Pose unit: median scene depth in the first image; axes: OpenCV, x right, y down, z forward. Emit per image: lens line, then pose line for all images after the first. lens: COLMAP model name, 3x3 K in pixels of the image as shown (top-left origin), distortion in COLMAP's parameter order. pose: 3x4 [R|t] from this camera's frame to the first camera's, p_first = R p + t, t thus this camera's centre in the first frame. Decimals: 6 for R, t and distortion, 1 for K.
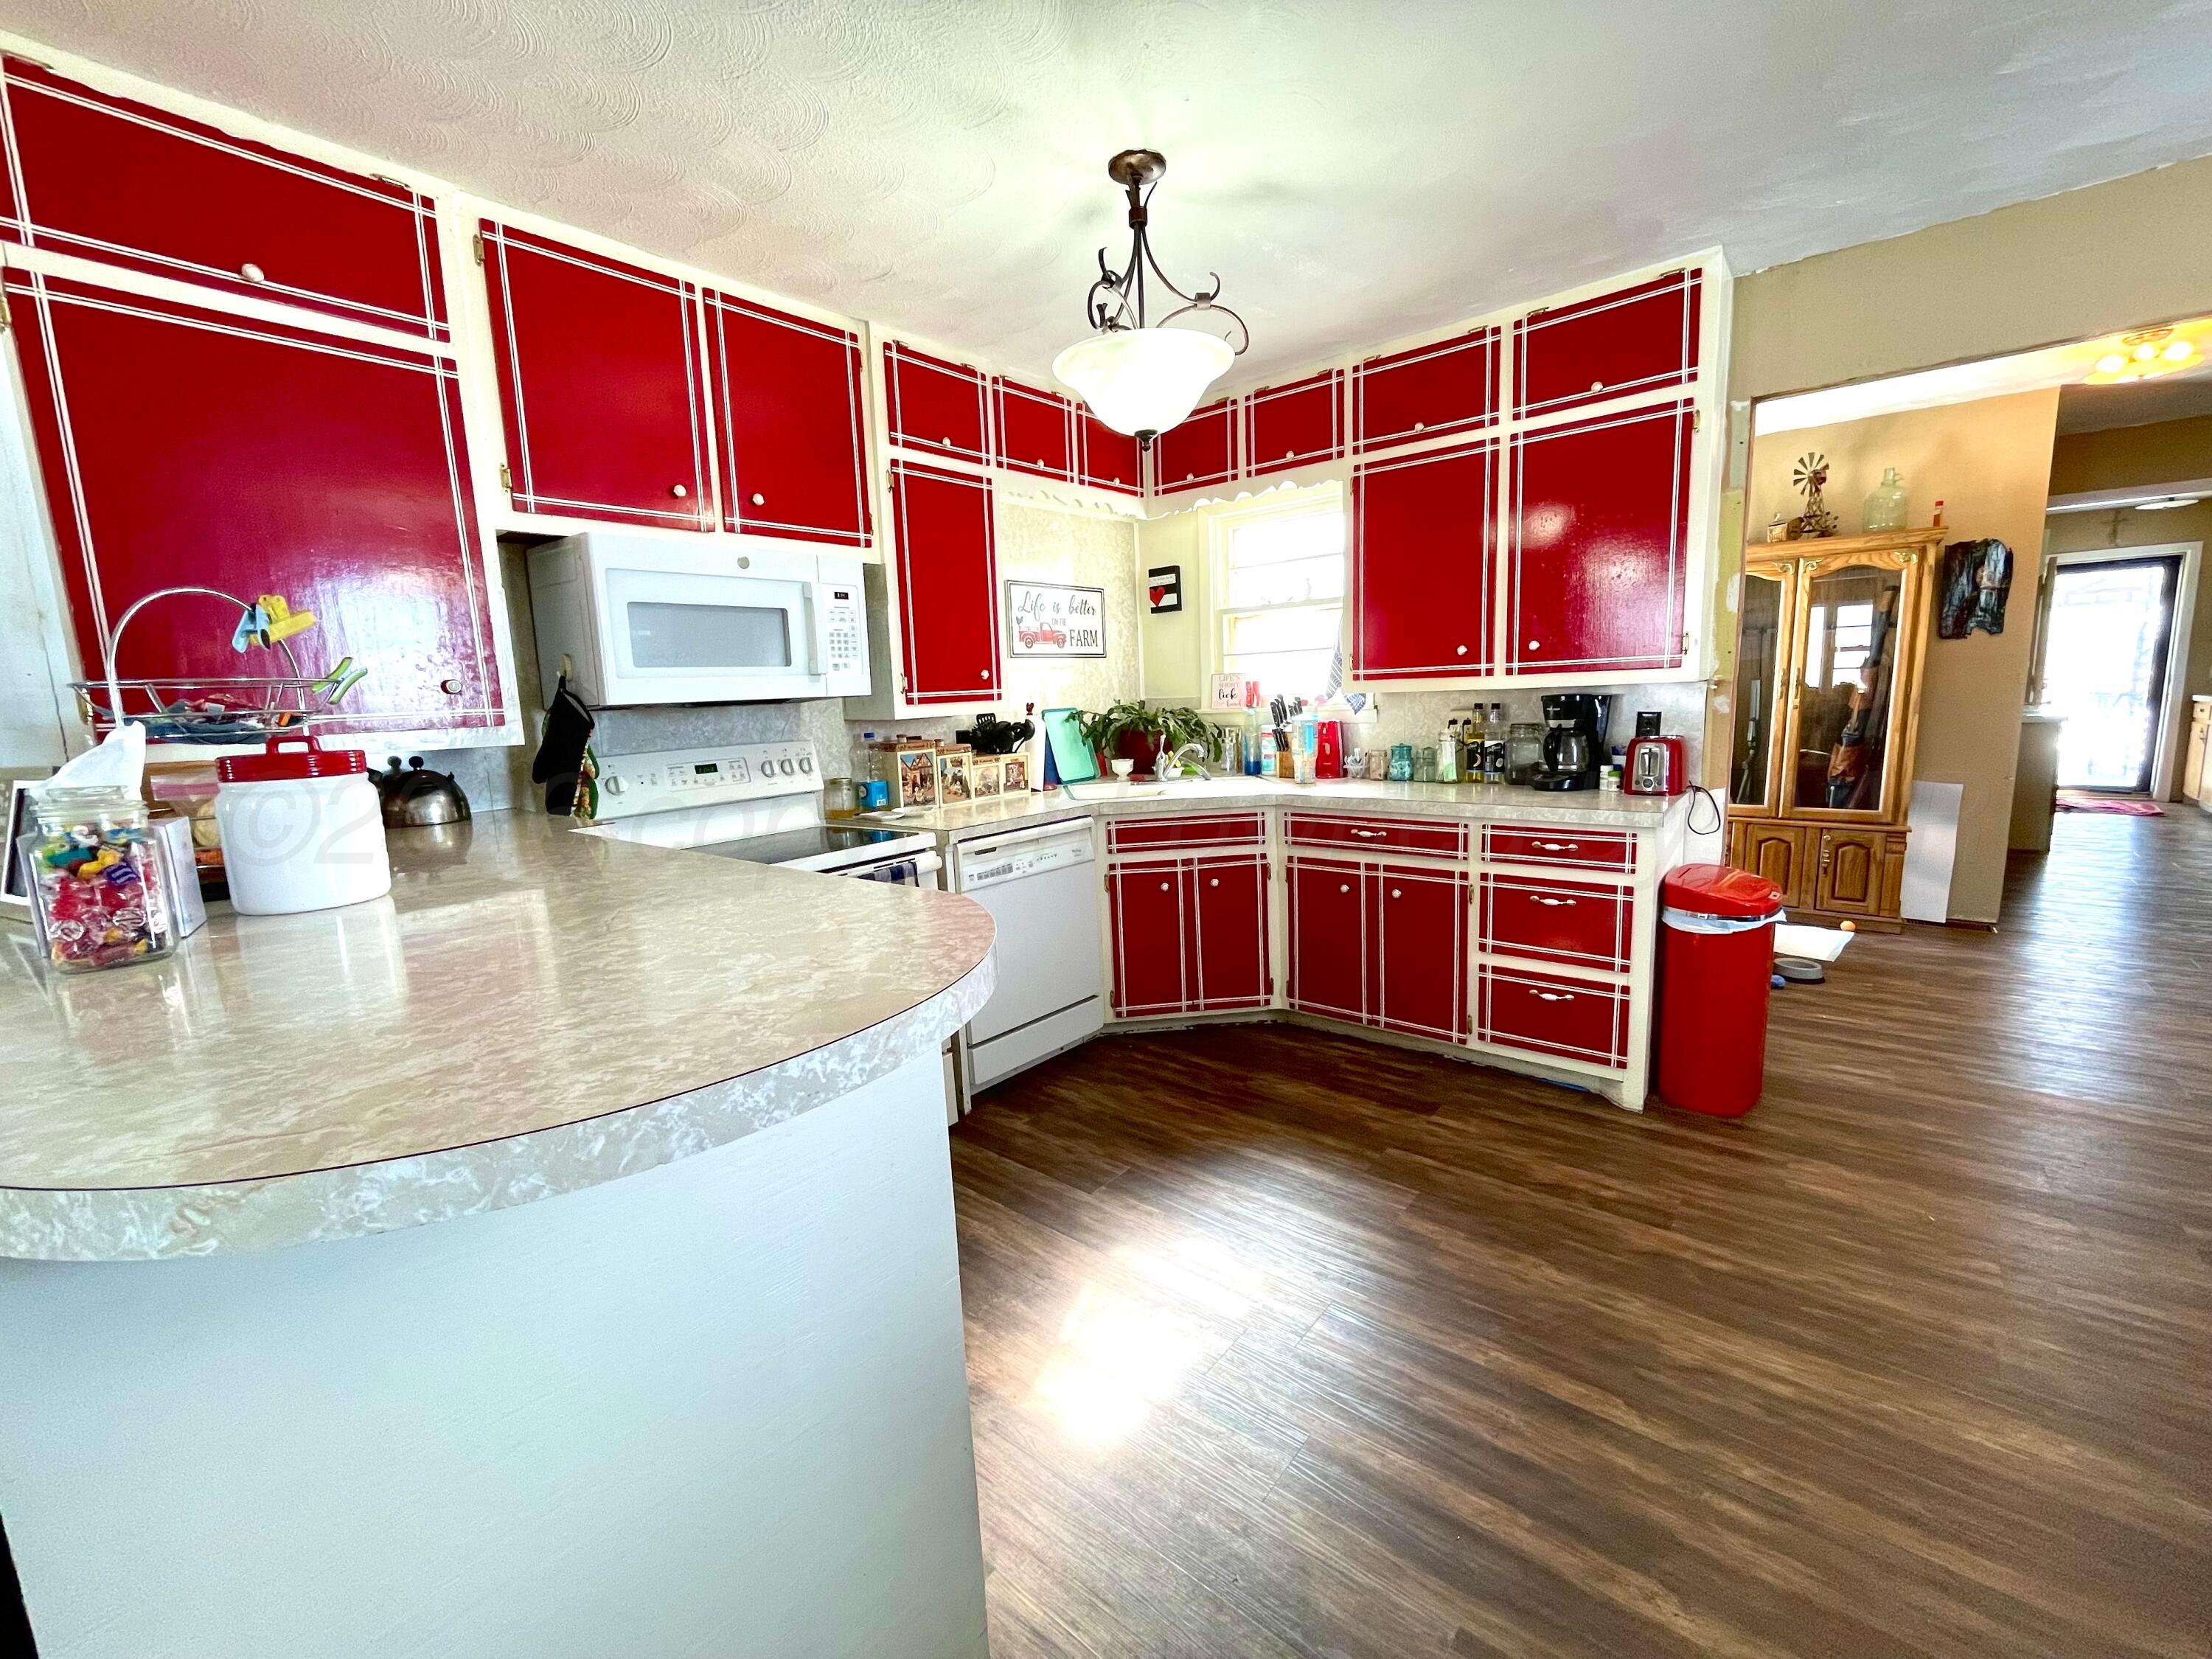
lens RADIAL K [[901.5, 0, 1104.1], [0, 901.5, 825.1], [0, 0, 1]] dist [-0.000930, 0.000183]
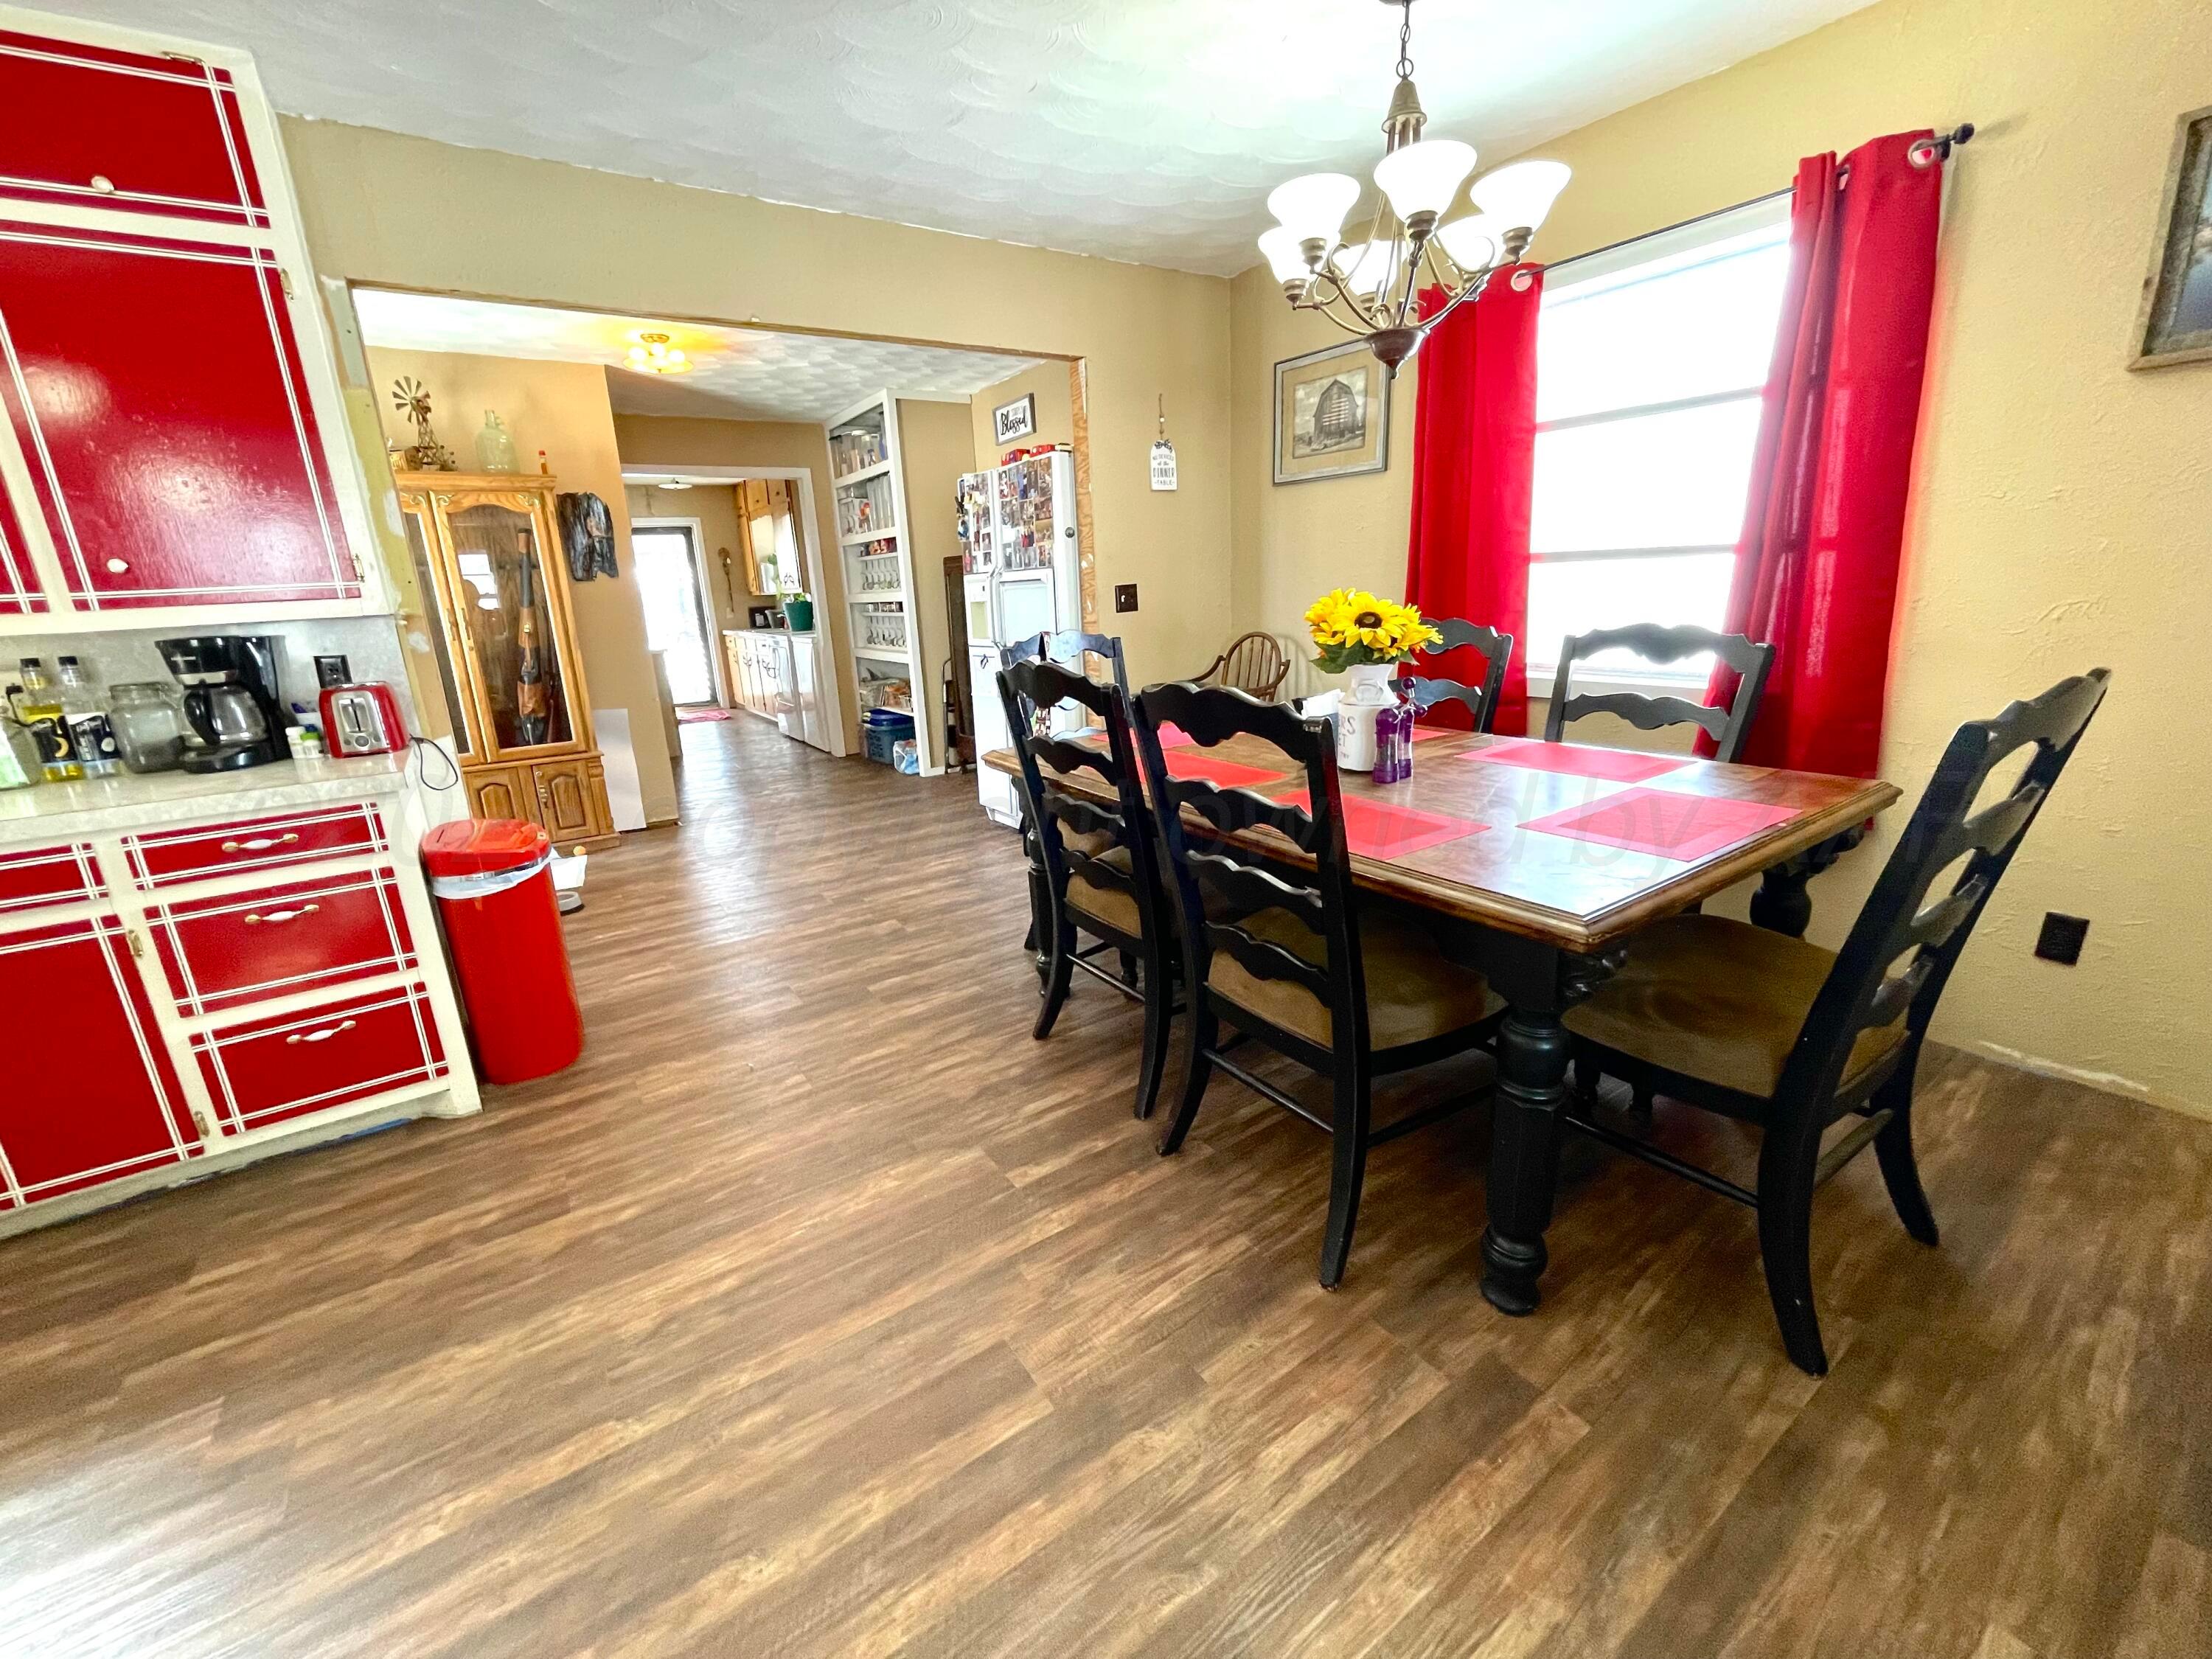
lens RADIAL K [[901.5, 0, 1096.1], [0, 901.5, 822.7], [0, 0, 1]] dist [-0.000930, 0.000183]
pose [[0.280865, -0.222924, 0.933499, 0.007978], [0.179757, 0.967657, 0.176997, 0.000354], [-0.942763, 0.118090, 0.311853, 0.117448]]
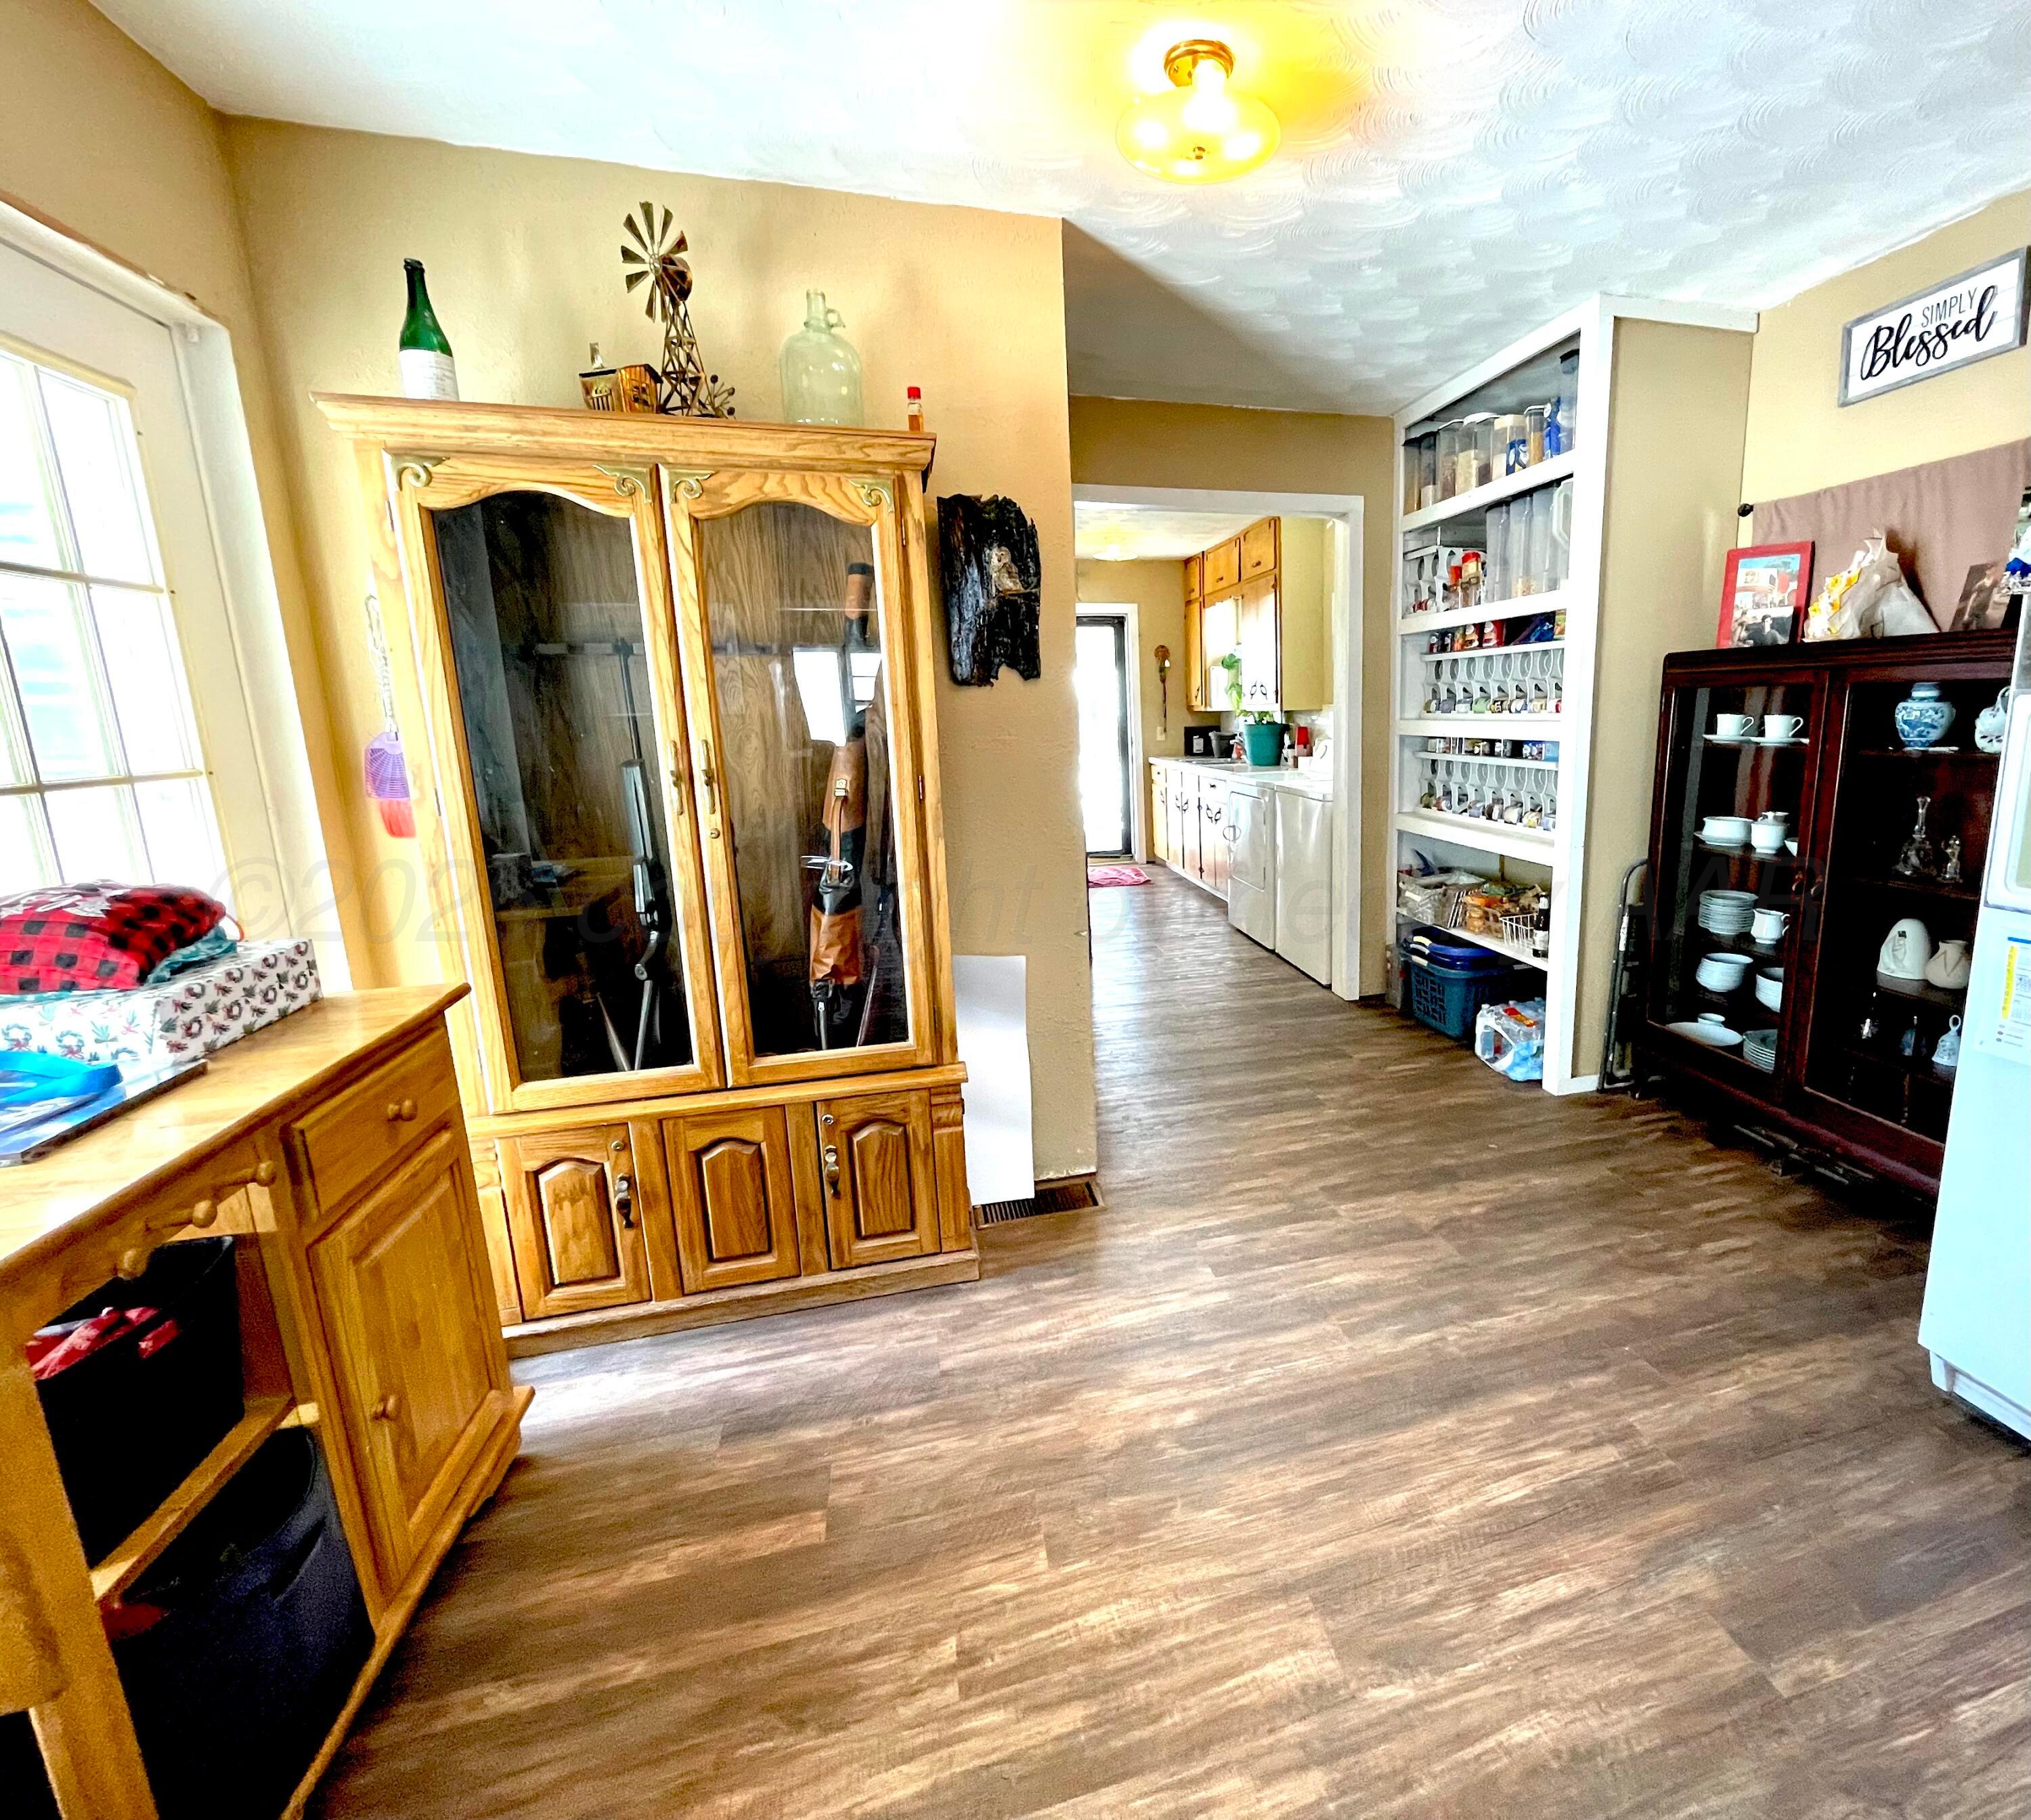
lens RADIAL K [[917.1, 0, 1187.1], [0, 917.1, 879.2], [0, 0, 1]] dist [0.000454, 0.000061]
pose [[0.548303, -0.128125, 0.826406, 0.768634], [0.124380, 0.989697, 0.070917, -0.162912], [-0.826978, 0.063904, 0.558590, 0.840131]]
